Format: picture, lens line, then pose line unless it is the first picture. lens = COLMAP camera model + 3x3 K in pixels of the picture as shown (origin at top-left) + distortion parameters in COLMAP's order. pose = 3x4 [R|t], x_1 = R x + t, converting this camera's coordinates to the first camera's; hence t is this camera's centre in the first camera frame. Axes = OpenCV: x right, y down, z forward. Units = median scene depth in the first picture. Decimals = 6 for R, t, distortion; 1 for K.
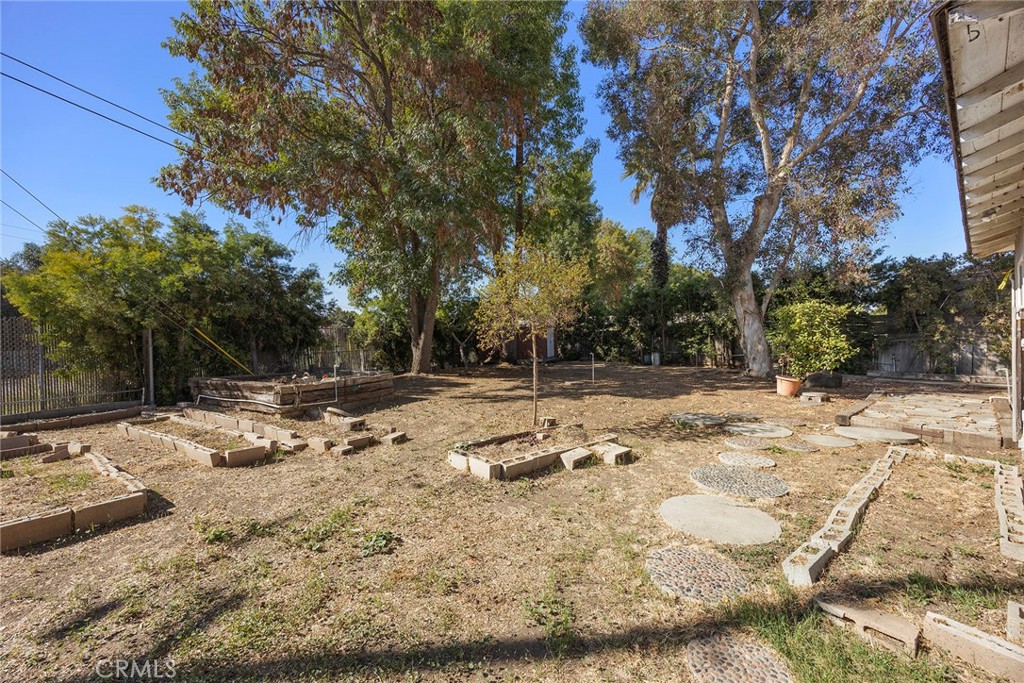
lens RADIAL K [[398.4, 0, 512.5], [0, 398.4, 337.3], [0, 0, 1]] dist [-0.001080, -0.000145]
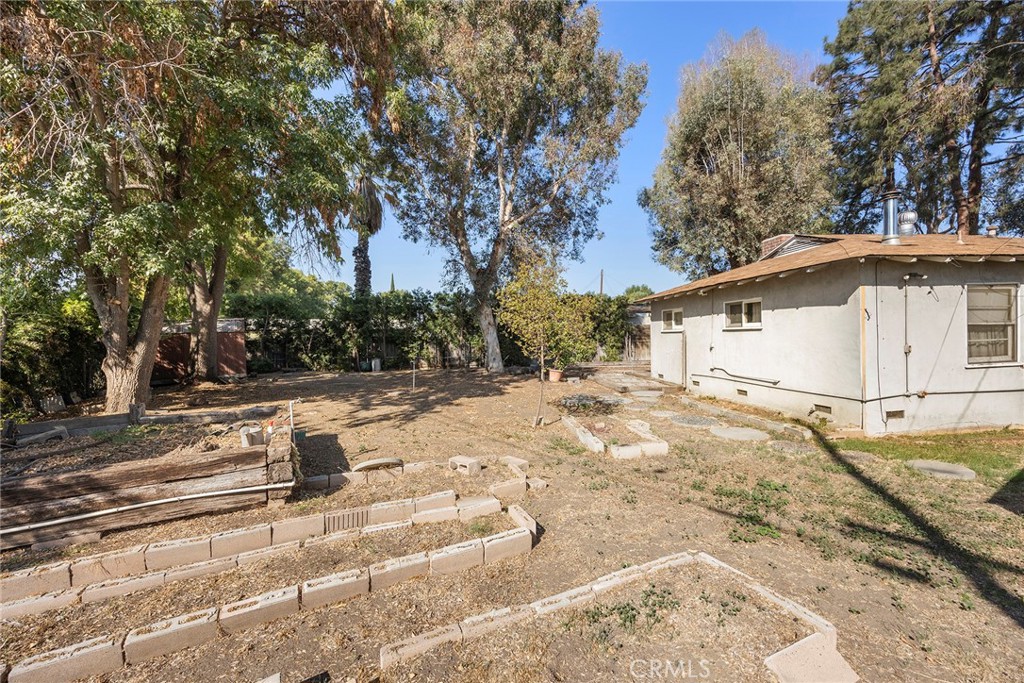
lens RADIAL K [[398.4, 0, 512.3], [0, 398.4, 338.5], [0, 0, 1]] dist [-0.001080, -0.000145]
pose [[0.520406, -0.003458, 0.853912, -0.429068], [0.008223, 0.999966, -0.000962, -0.011534], [-0.853879, 0.007522, 0.520417, 0.214406]]
